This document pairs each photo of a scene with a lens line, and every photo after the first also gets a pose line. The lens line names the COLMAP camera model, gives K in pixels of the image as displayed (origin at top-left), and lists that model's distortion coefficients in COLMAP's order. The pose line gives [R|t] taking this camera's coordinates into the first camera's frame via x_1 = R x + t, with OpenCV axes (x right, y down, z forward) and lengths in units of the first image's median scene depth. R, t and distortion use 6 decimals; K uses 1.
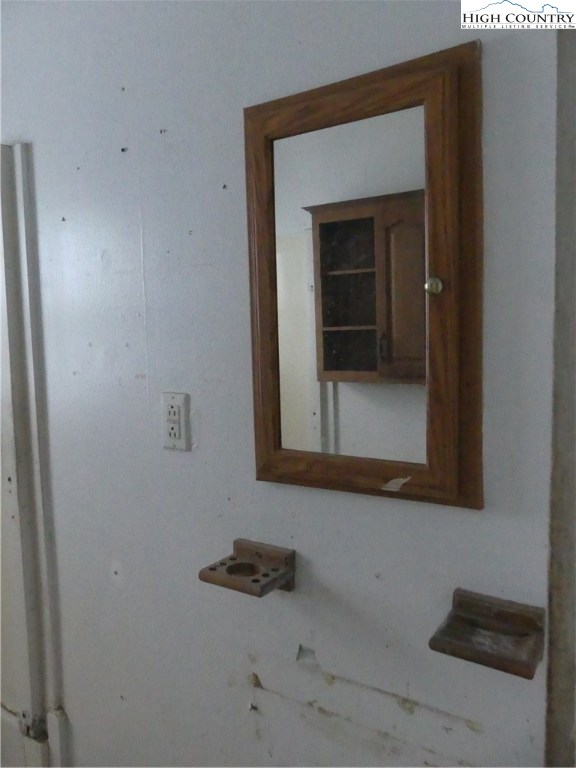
lens RADIAL K [[581.9, 0, 287.4], [0, 581.9, 384.5], [0, 0, 1]] dist [-0.021797, 0.019500]
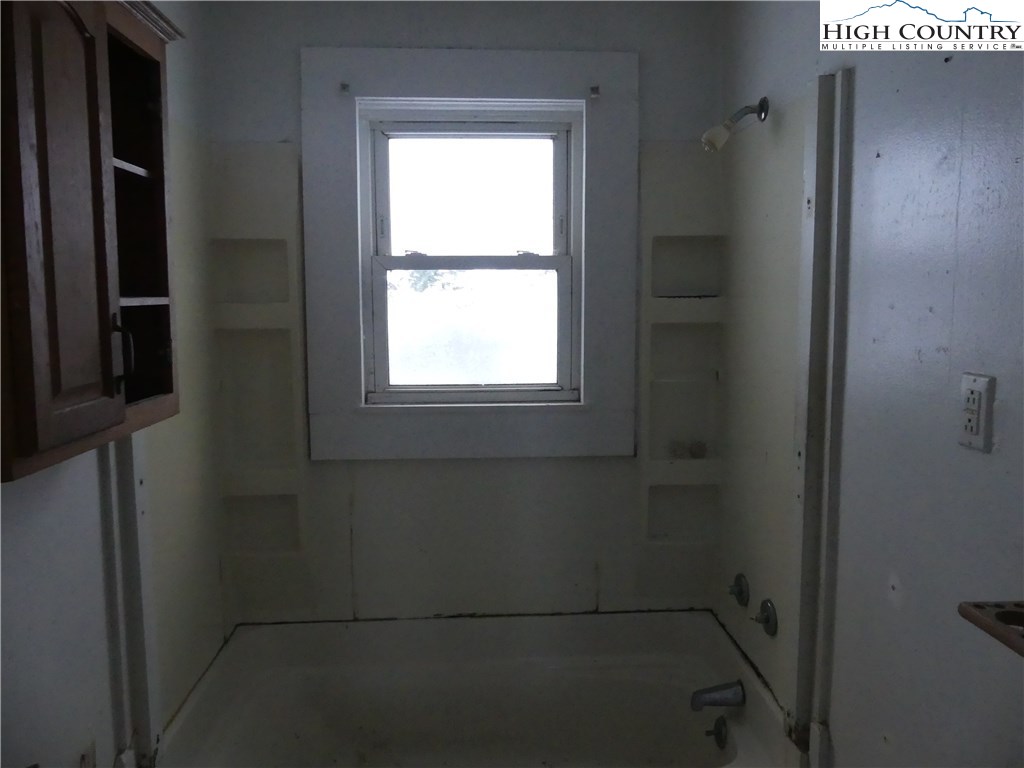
lens RADIAL K [[775.8, 0, 515.5], [0, 775.8, 377.0], [0, 0, 1]] dist [-0.021797, 0.019500]
pose [[0.597270, 0.095356, -0.796352, 0.249562], [-0.064189, 0.995405, 0.071048, -0.014956], [0.799468, 0.008683, 0.600646, -0.090712]]
